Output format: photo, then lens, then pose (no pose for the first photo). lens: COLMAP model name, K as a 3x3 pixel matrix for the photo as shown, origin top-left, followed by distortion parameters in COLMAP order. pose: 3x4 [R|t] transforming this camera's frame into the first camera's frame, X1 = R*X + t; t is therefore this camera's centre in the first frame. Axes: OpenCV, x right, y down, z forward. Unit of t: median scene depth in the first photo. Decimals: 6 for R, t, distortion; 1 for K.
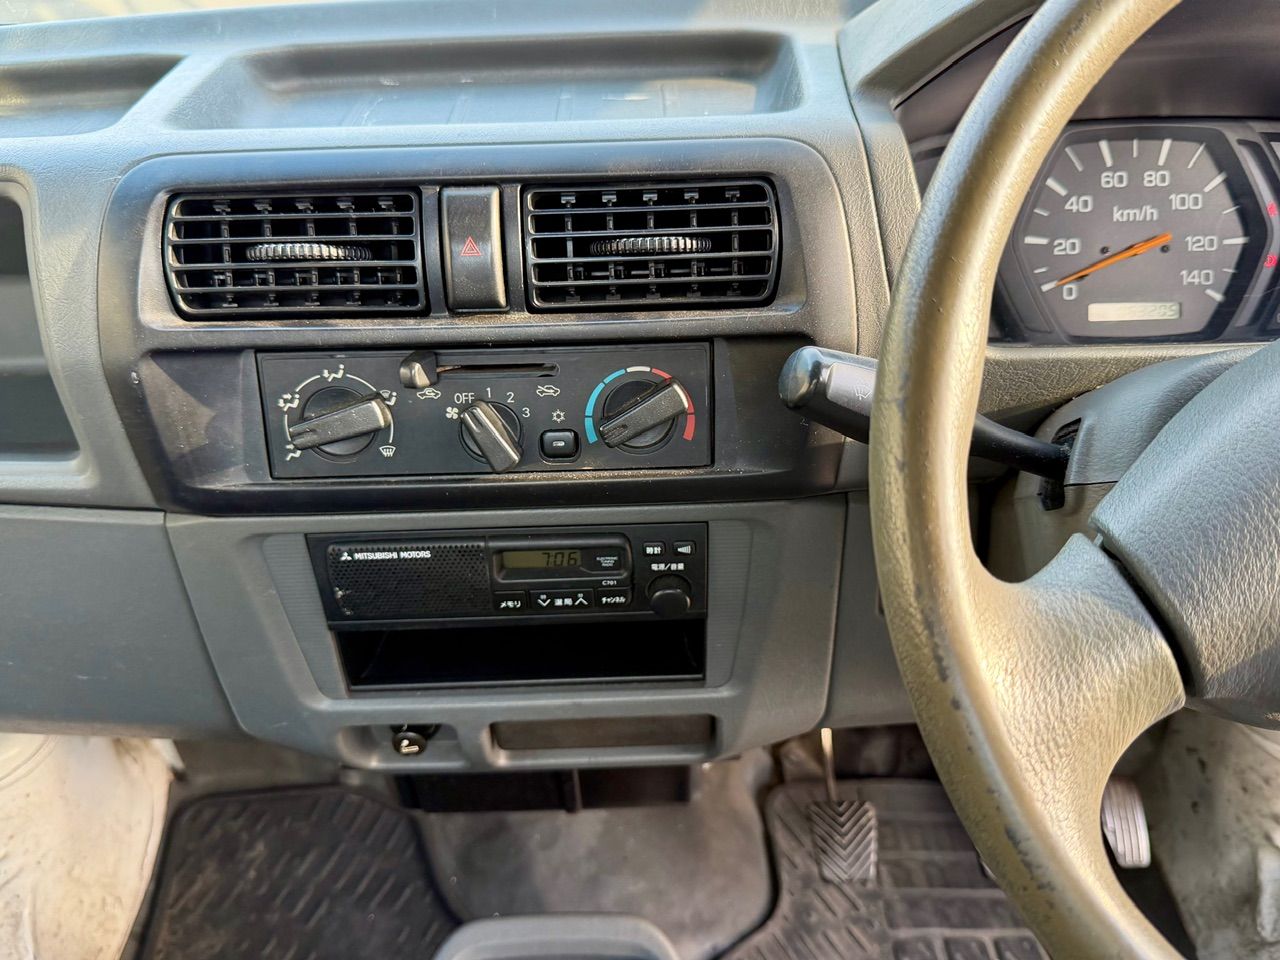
lens RADIAL K [[1095.9, 0, 690.1], [0, 1095.9, 507.1], [0, 0, 1]] dist [0.003635, -0.032482]
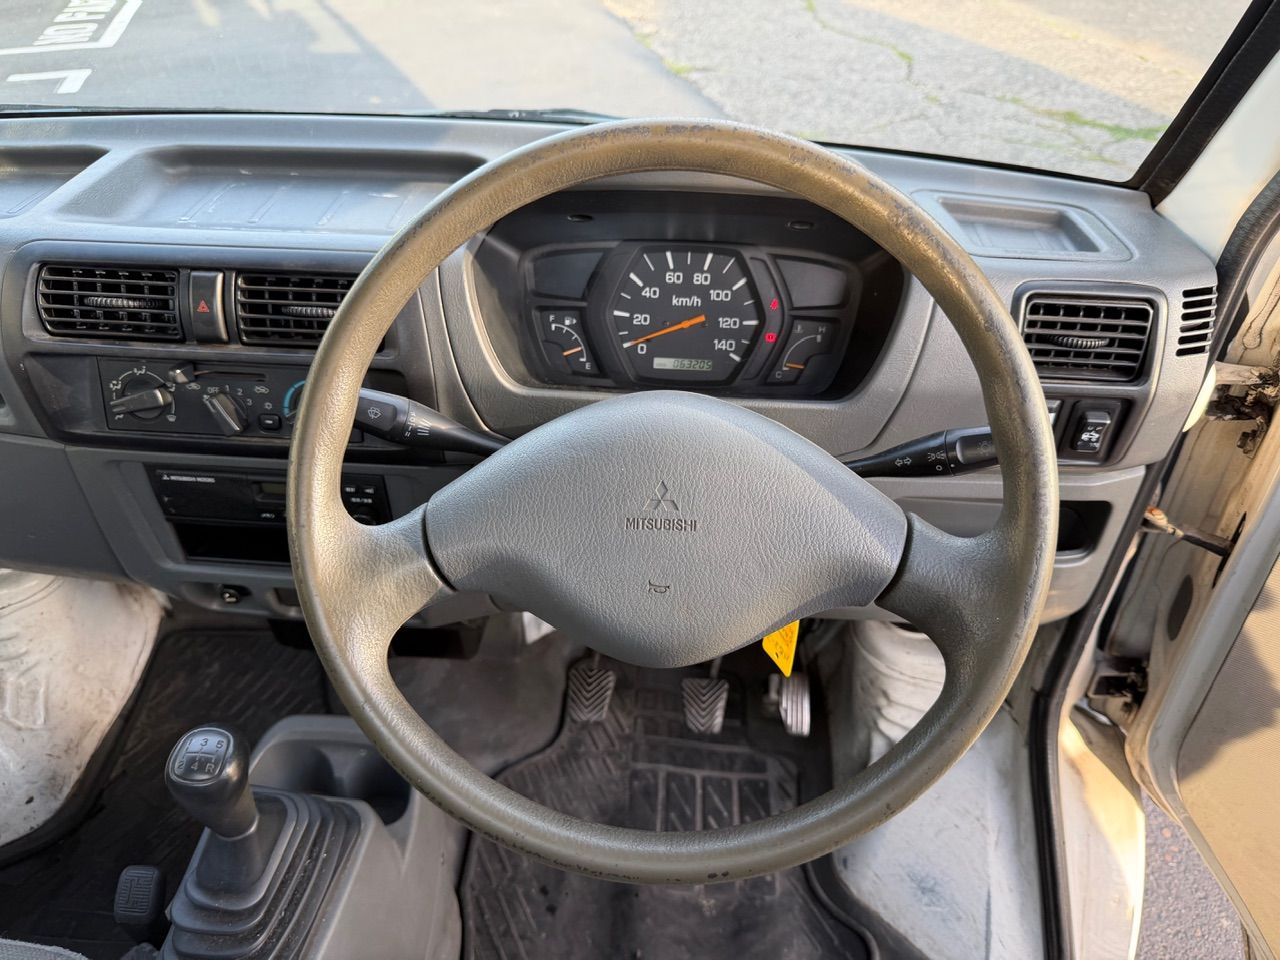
lens RADIAL K [[911.5, 0, 673.0], [0, 911.5, 507.6], [0, 0, 1]] dist [0.051720, -0.076353]
pose [[0.994961, 0.086677, -0.050392, 0.476905], [-0.083136, 0.994177, 0.068558, -0.062582], [0.056041, -0.064023, 0.996374, -0.315411]]
